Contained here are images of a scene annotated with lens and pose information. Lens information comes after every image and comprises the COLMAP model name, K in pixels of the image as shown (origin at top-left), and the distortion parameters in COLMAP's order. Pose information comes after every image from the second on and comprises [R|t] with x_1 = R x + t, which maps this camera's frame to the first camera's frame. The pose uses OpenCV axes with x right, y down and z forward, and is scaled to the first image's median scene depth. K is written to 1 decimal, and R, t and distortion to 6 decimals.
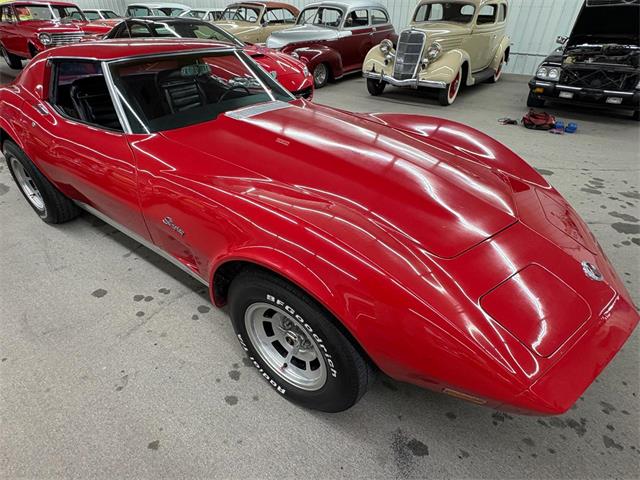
lens RADIAL K [[347.2, 0, 316.8], [0, 347.2, 241.8], [0, 0, 1]] dist [0.000477, -0.000808]
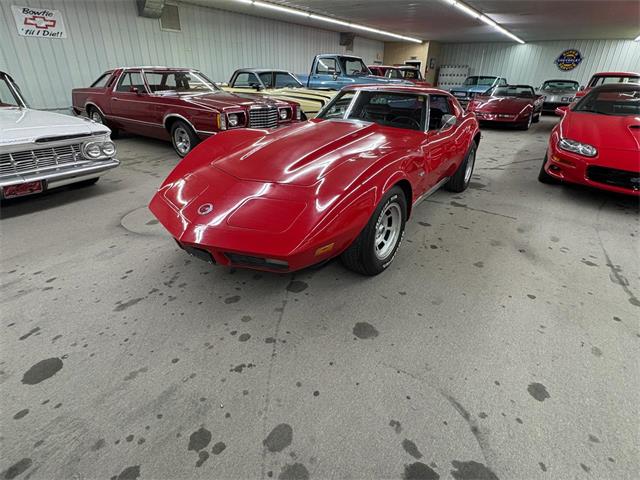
lens RADIAL K [[347.2, 0, 318.8], [0, 347.2, 238.9], [0, 0, 1]] dist [0.000477, -0.000808]
pose [[0.039712, 0.422158, -0.905652, 0.647312], [-0.572019, 0.752758, 0.325806, -0.174612], [0.819279, 0.505111, 0.271375, 0.300391]]
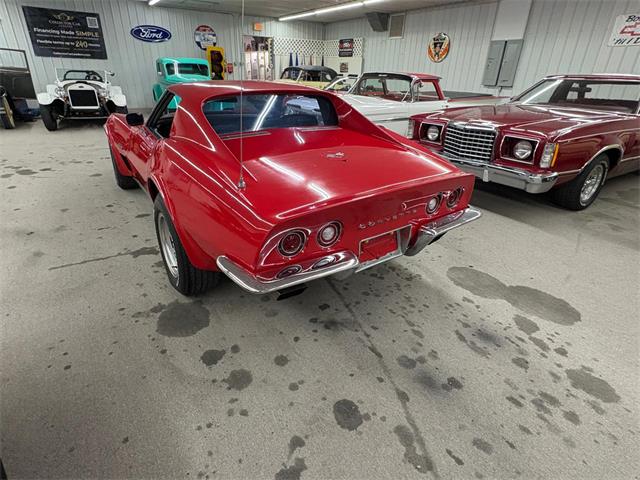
lens RADIAL K [[347.2, 0, 318.8], [0, 347.2, 237.9], [0, 0, 1]] dist [0.000477, -0.000808]
pose [[-0.943043, -0.173597, 0.283784, -0.541931], [0.155461, 0.524205, 0.837282, -0.596276], [-0.294111, 0.833711, -0.467360, 0.914731]]
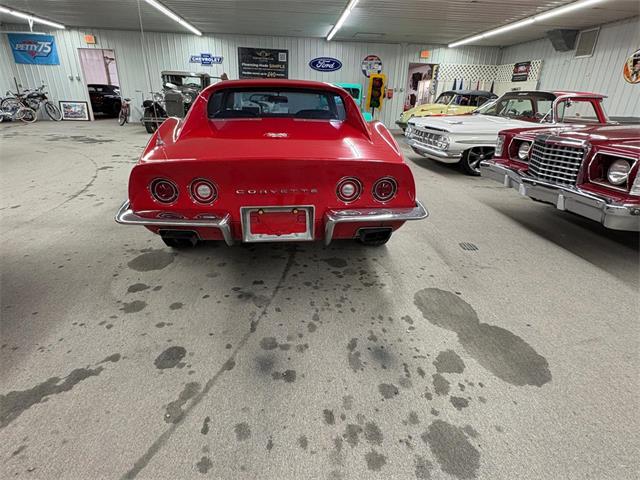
lens RADIAL K [[347.2, 0, 319.8], [0, 347.2, 238.5], [0, 0, 1]] dist [0.000477, -0.000808]
pose [[-0.668627, -0.305861, 0.677780, -0.785724], [0.383535, 0.639037, 0.666733, -0.486227], [-0.637054, 0.705749, -0.309969, 0.826844]]
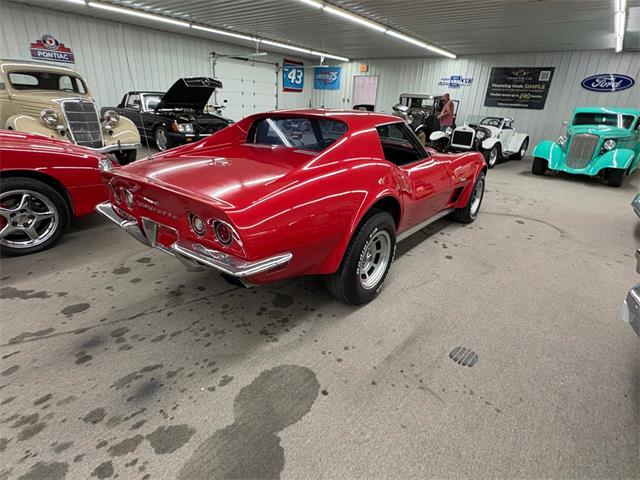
lens RADIAL K [[347.2, 0, 320.7], [0, 347.2, 238.6], [0, 0, 1]] dist [0.000477, -0.000808]
pose [[0.023078, -0.369258, 0.929040, -0.884701], [0.512066, 0.802498, 0.306242, -0.299897], [-0.858636, 0.468663, 0.207605, 0.483001]]
